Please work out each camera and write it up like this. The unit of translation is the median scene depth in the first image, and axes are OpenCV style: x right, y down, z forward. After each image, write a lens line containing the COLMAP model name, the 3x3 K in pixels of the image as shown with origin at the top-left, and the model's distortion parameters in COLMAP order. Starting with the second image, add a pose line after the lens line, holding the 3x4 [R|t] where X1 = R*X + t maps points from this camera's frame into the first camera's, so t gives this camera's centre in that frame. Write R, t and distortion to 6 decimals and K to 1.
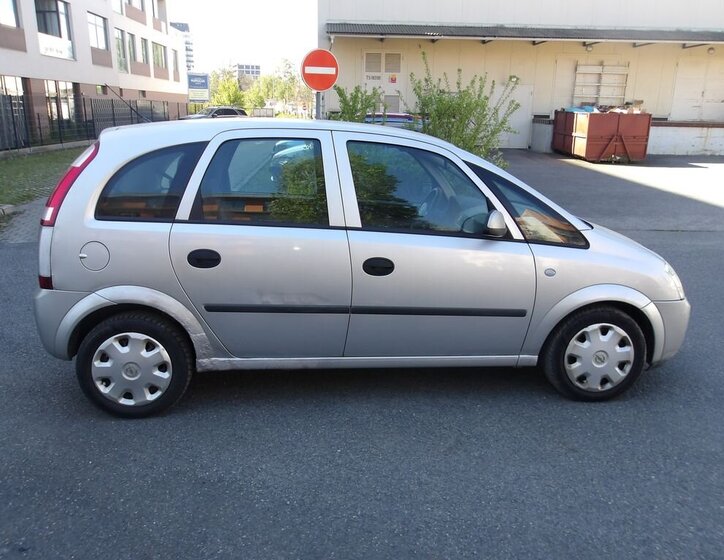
lens RADIAL K [[622.2, 0, 362.0], [0, 622.2, 280.0], [0, 0, 1]] dist [-0.004256, 0.013389]
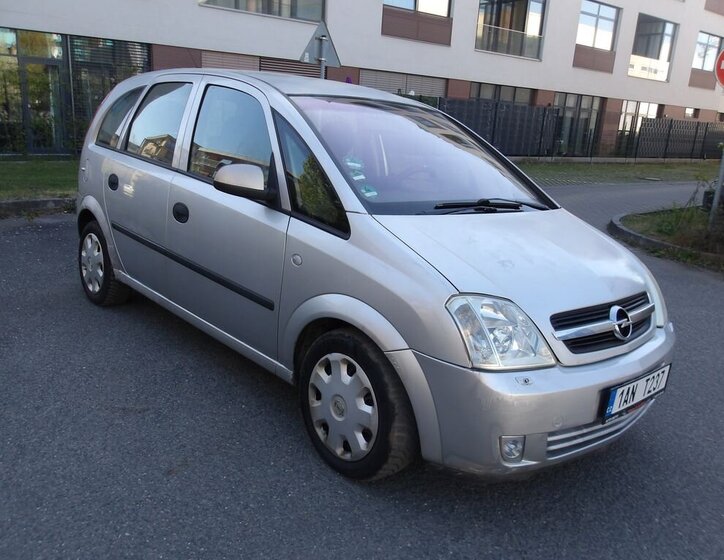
lens RADIAL K [[622.2, 0, 362.0], [0, 622.2, 280.0], [0, 0, 1]] dist [-0.004256, 0.013389]
pose [[0.594291, 0.228164, -0.771207, 0.870611], [-0.260411, 0.961846, 0.083893, -0.067641], [0.760924, 0.150974, 0.631032, 0.567903]]
